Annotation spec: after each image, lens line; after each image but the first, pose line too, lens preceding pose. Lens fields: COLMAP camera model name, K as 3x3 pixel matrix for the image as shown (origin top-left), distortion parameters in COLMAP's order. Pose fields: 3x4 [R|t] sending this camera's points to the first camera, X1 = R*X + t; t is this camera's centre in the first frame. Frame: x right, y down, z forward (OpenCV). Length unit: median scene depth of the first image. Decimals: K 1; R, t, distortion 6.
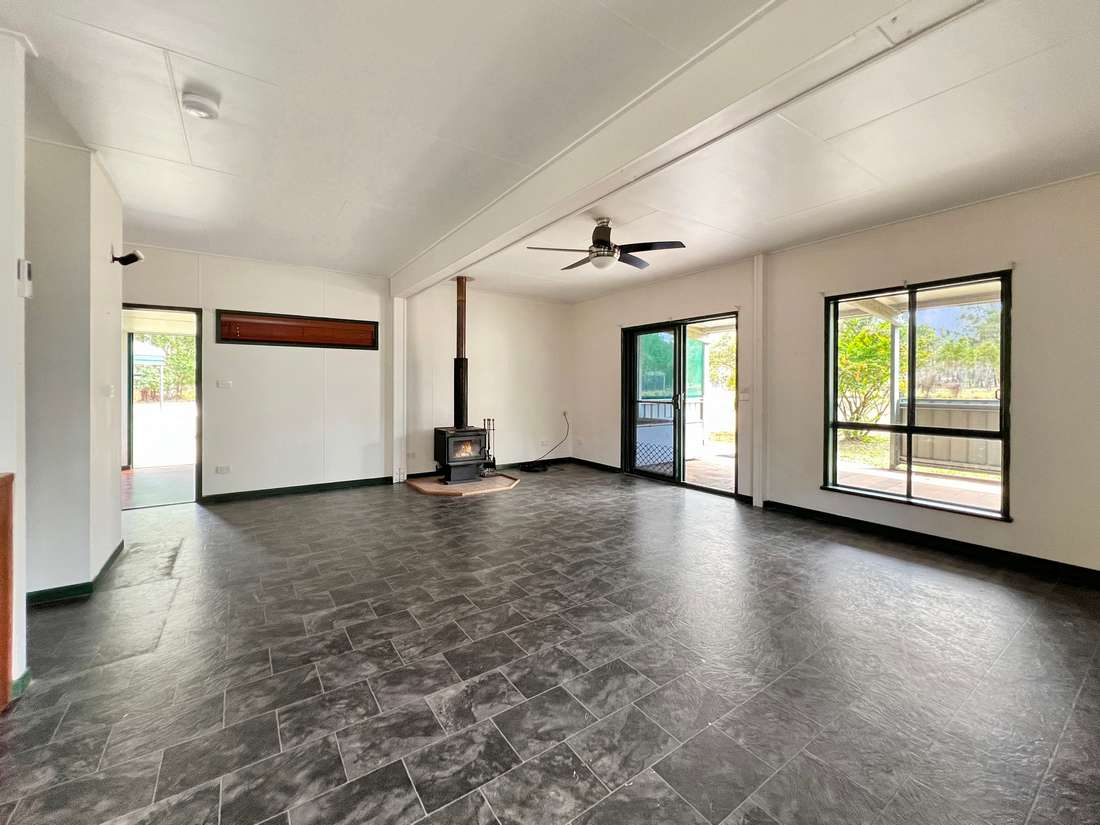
lens RADIAL K [[453.7, 0, 539.6], [0, 453.7, 394.4], [0, 0, 1]] dist [0.001852, 0.000331]
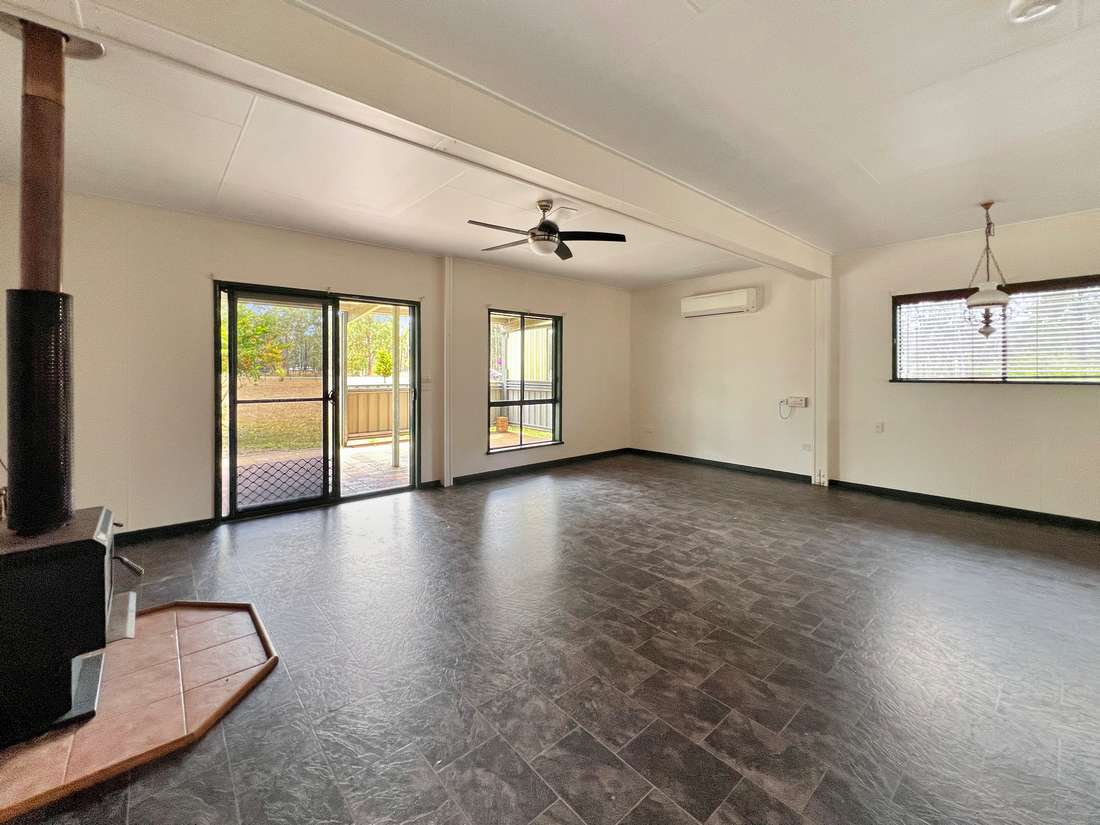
lens RADIAL K [[453.7, 0, 553.3], [0, 453.7, 406.8], [0, 0, 1]] dist [0.001852, 0.000331]
pose [[-0.127275, -0.078630, 0.988746, -0.838790], [0.019149, 0.996472, 0.081709, -0.041064], [-0.991683, 0.029333, -0.125320, 1.166463]]
